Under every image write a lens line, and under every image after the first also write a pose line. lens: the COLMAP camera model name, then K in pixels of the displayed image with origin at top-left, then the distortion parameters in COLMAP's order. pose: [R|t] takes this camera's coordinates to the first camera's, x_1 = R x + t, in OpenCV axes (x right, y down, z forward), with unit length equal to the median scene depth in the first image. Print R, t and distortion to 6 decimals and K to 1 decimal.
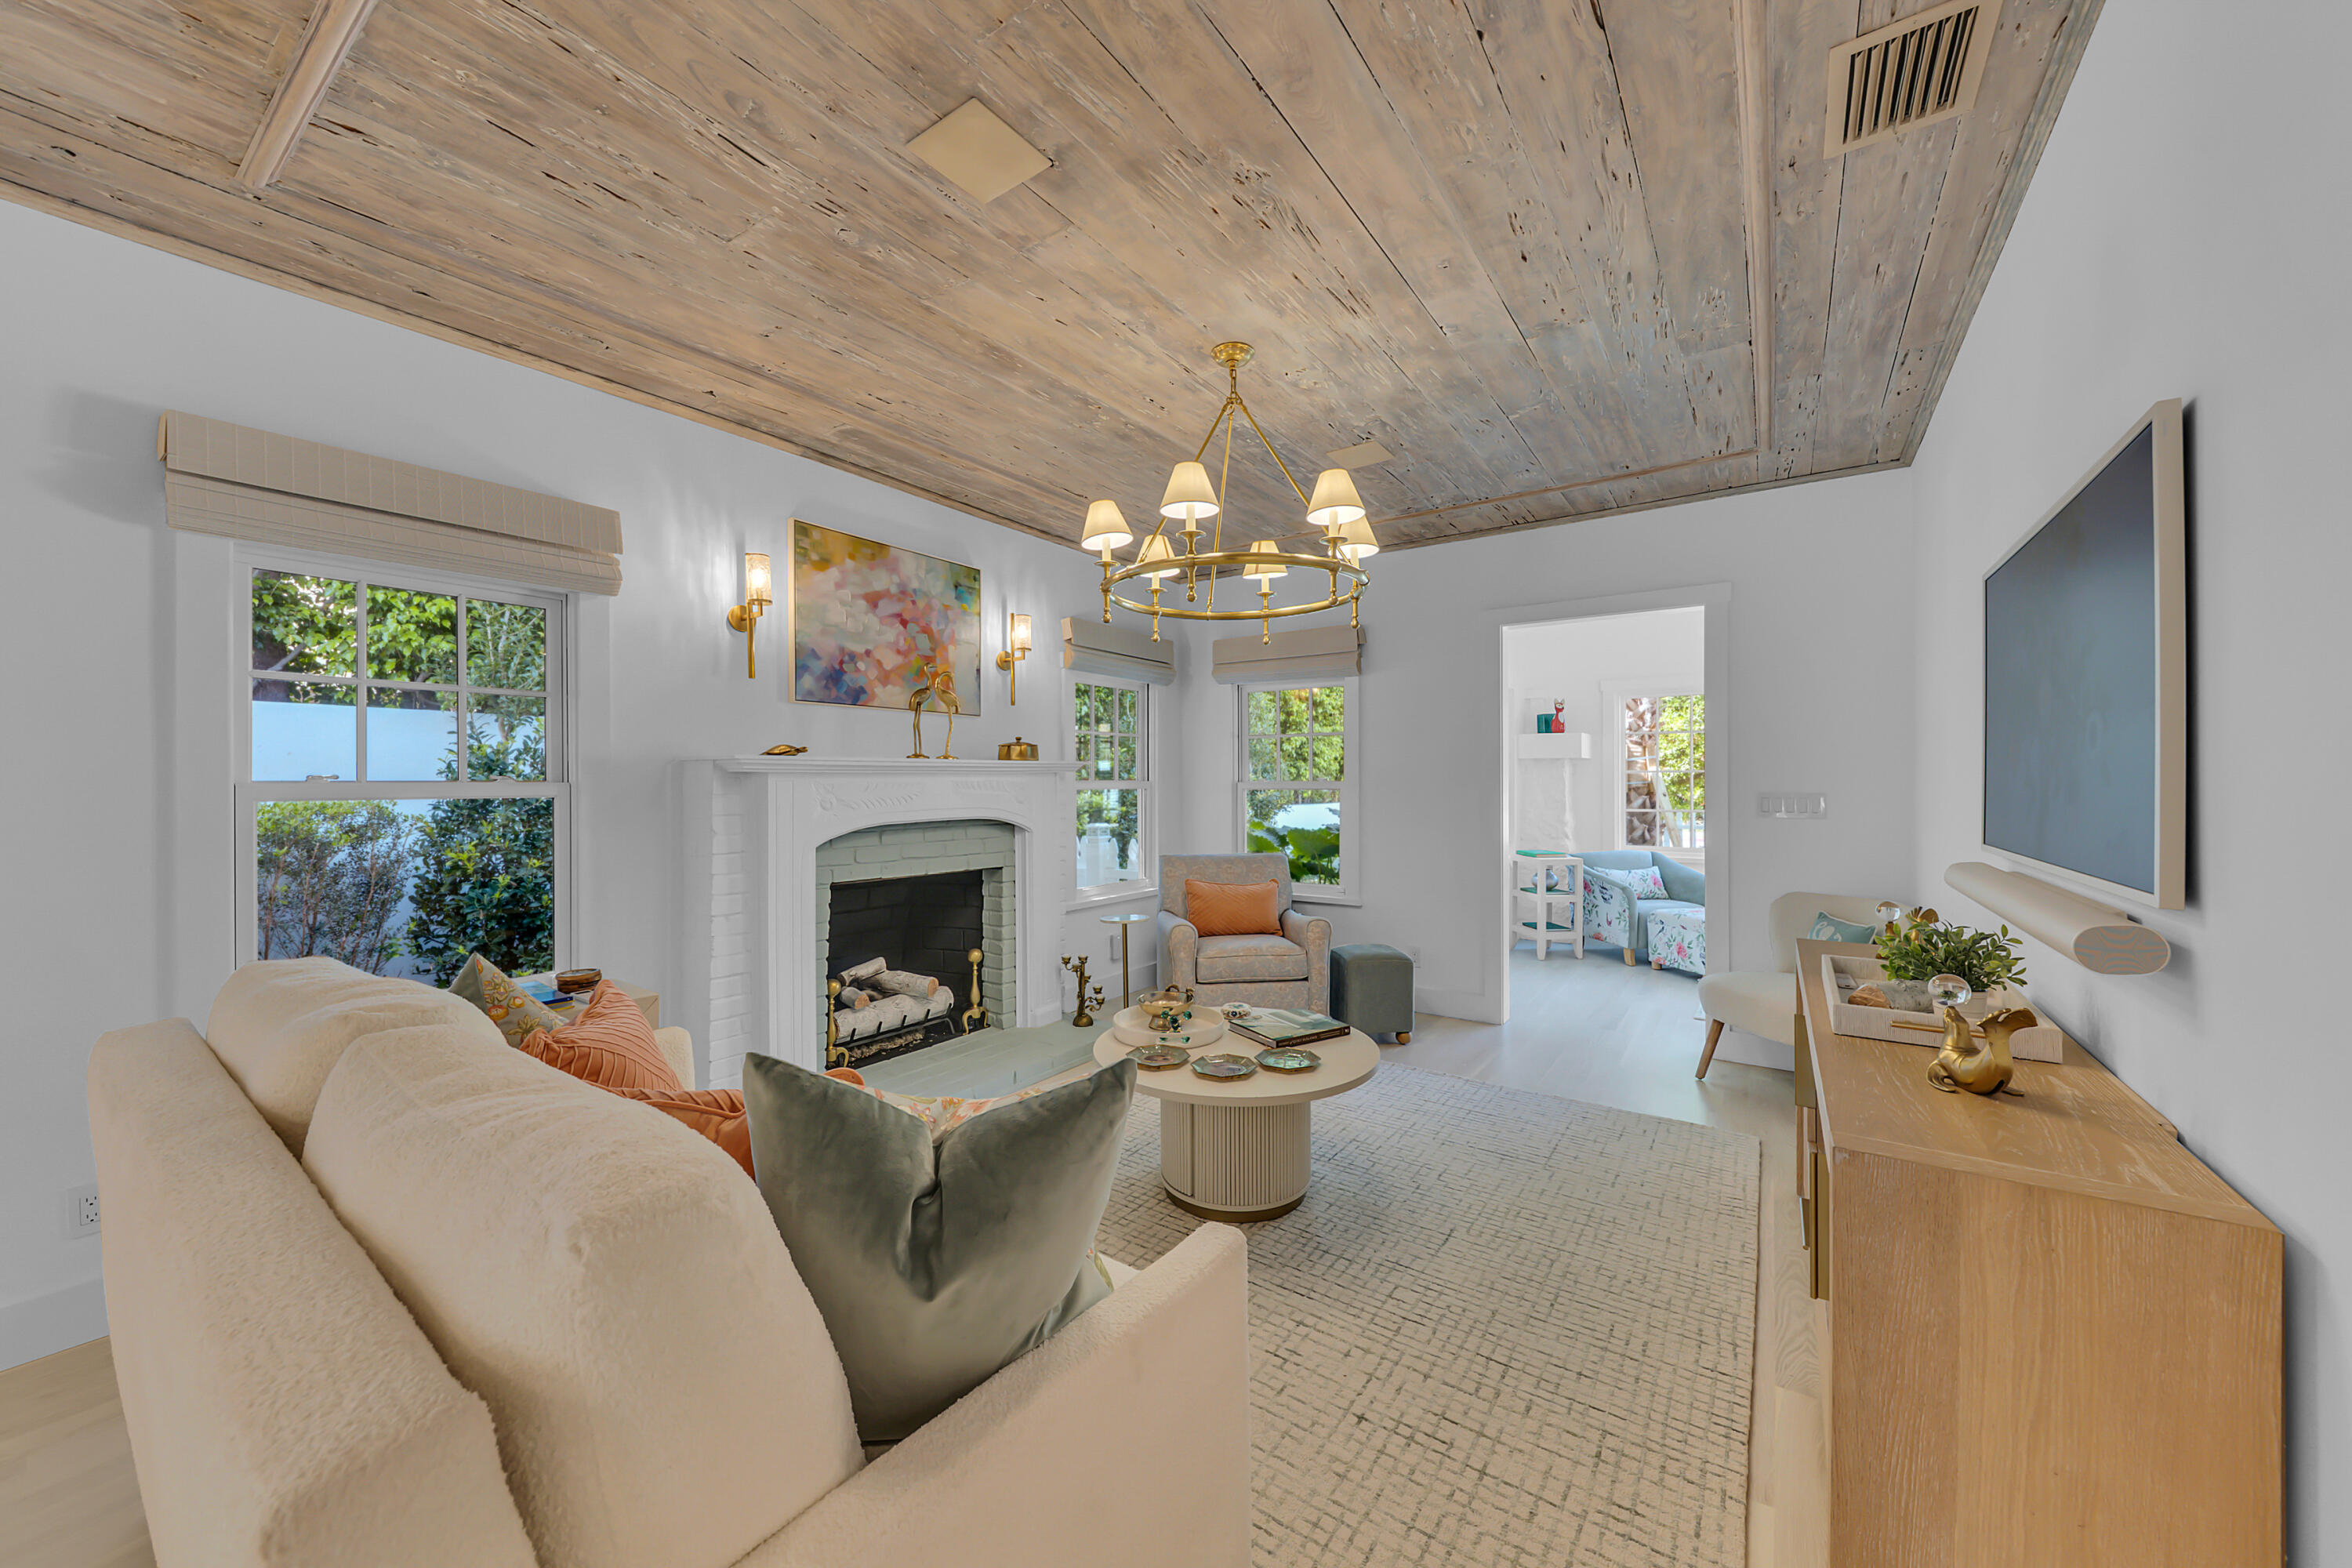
lens RADIAL K [[819.5, 0, 1167.6], [0, 819.5, 783.5], [0, 0, 1]] dist [0.000364, -0.000014]
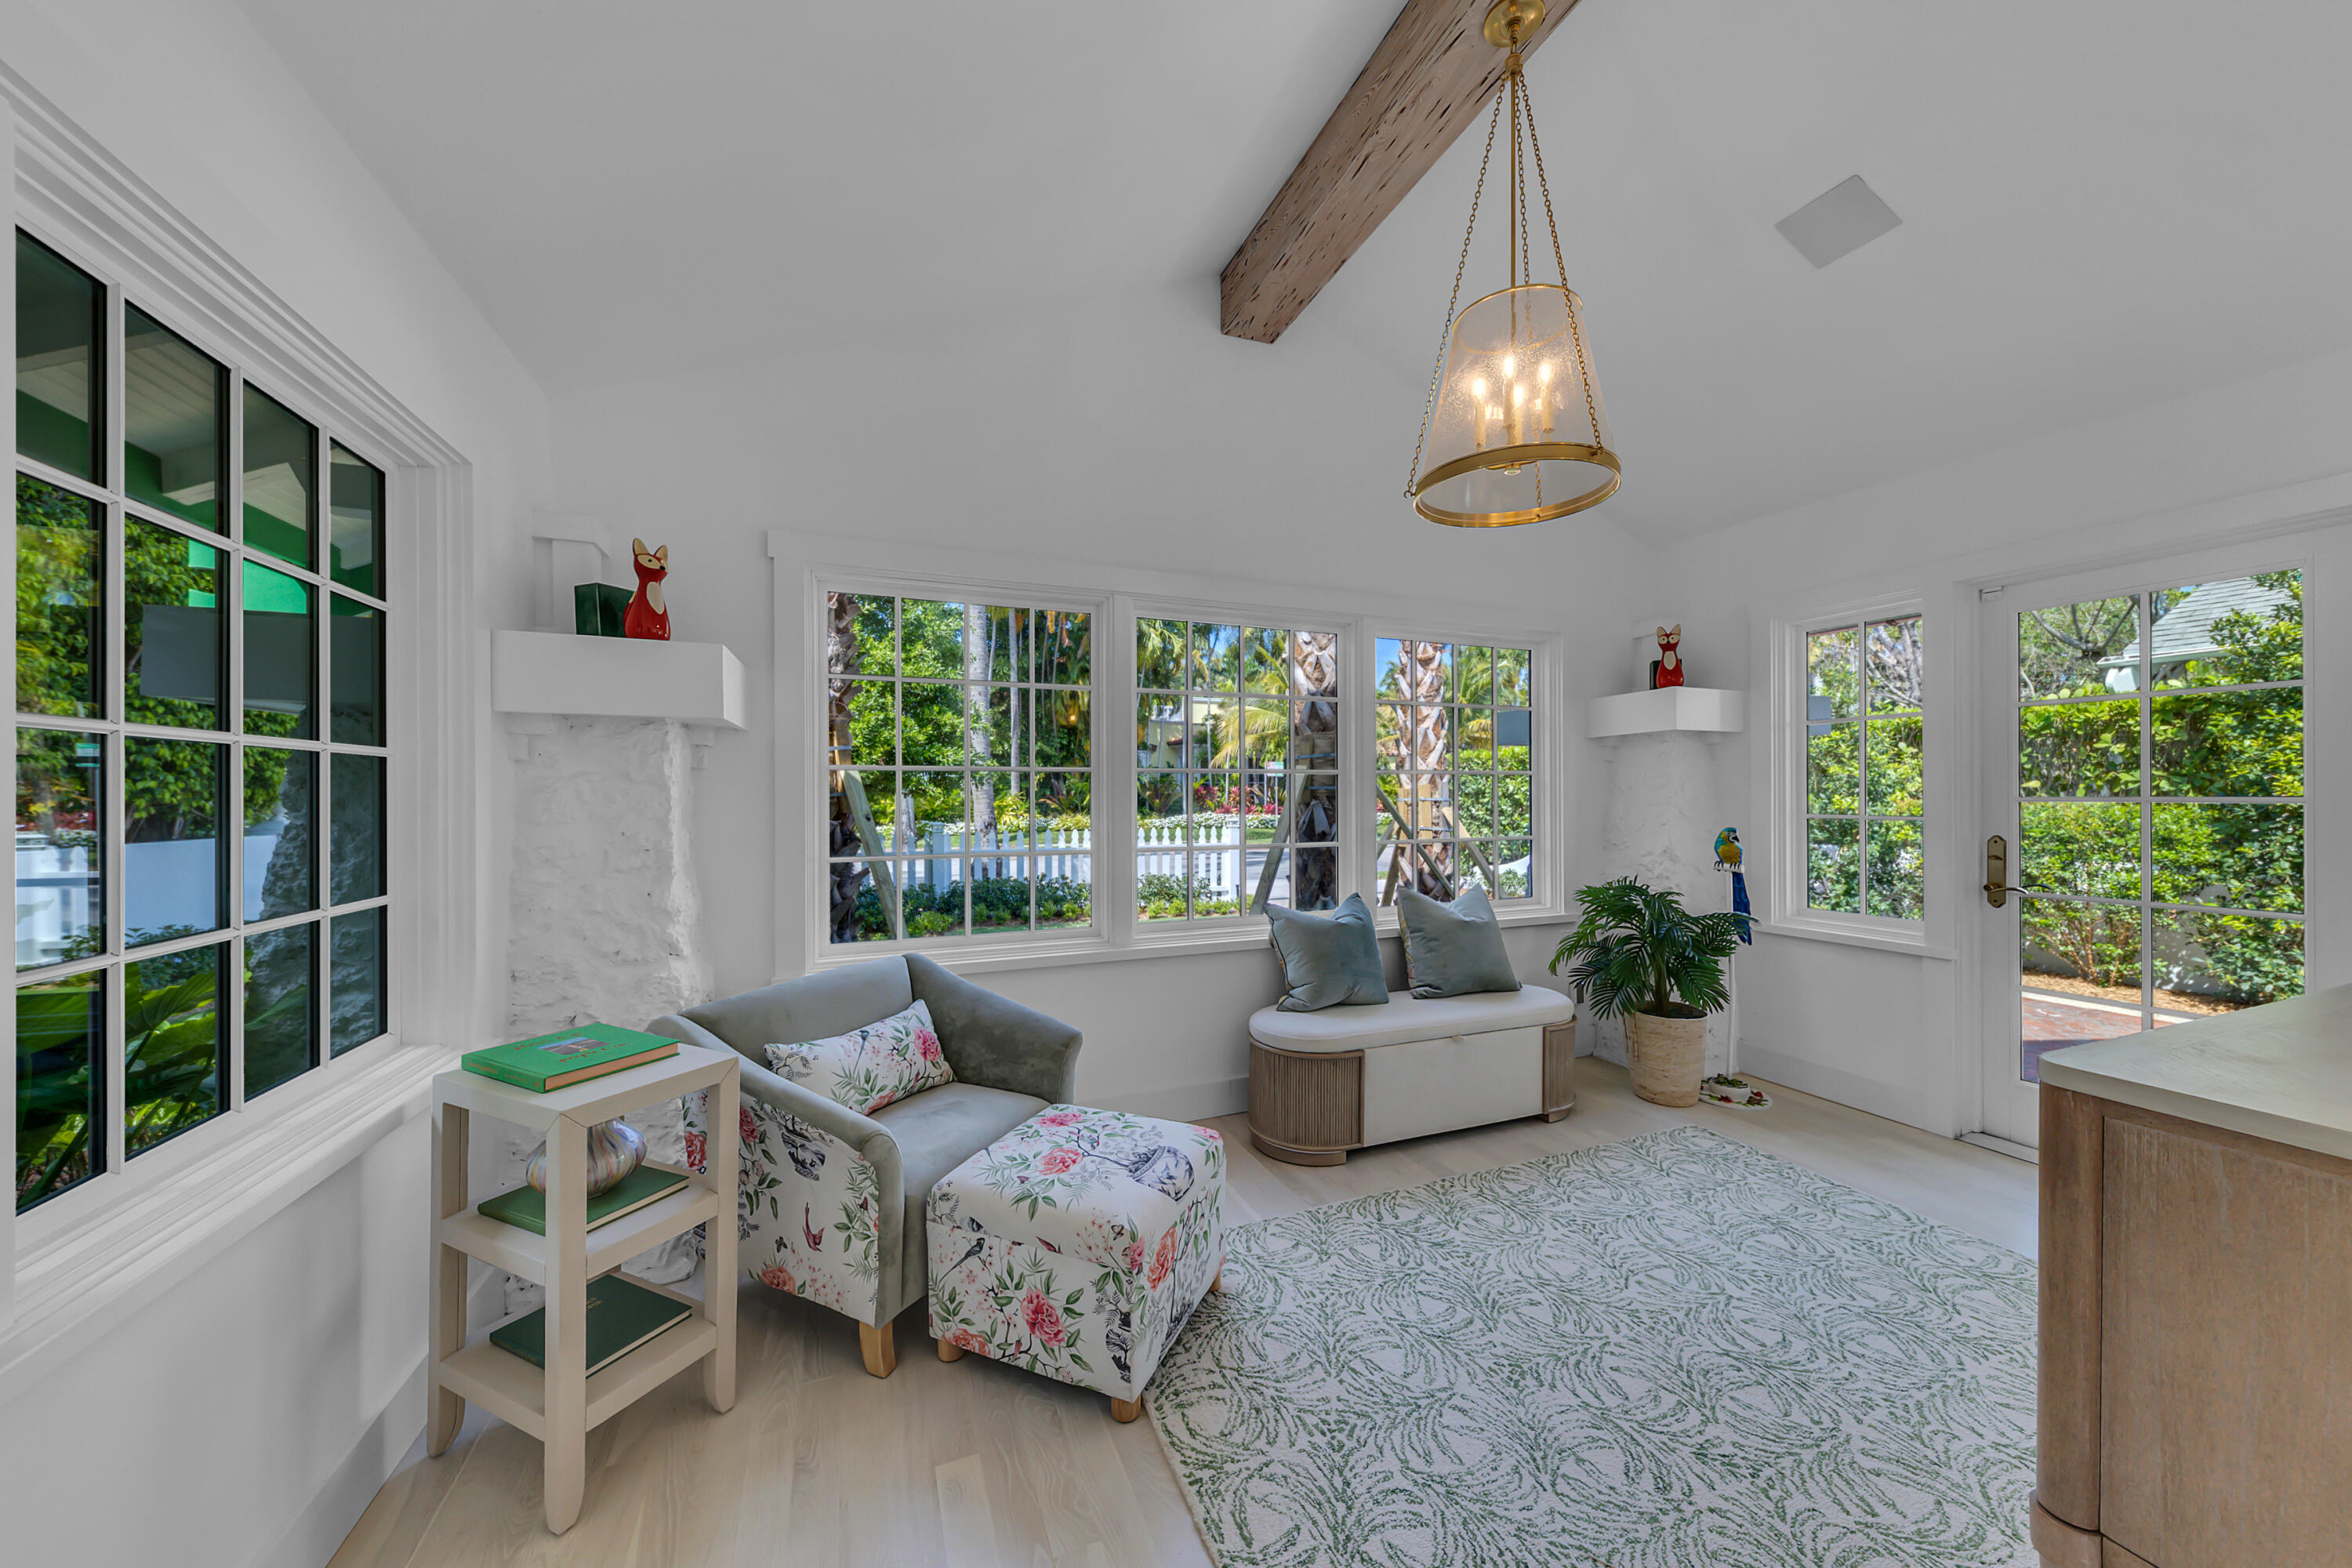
lens RADIAL K [[819.5, 0, 1167.6], [0, 819.5, 783.5], [0, 0, 1]] dist [0.000364, -0.000014]
pose [[0.549228, 0.001696, 0.835671, 0.346127], [-0.000670, 0.999999, -0.001589, -0.005896], [-0.835673, 0.000313, 0.549228, 0.705219]]
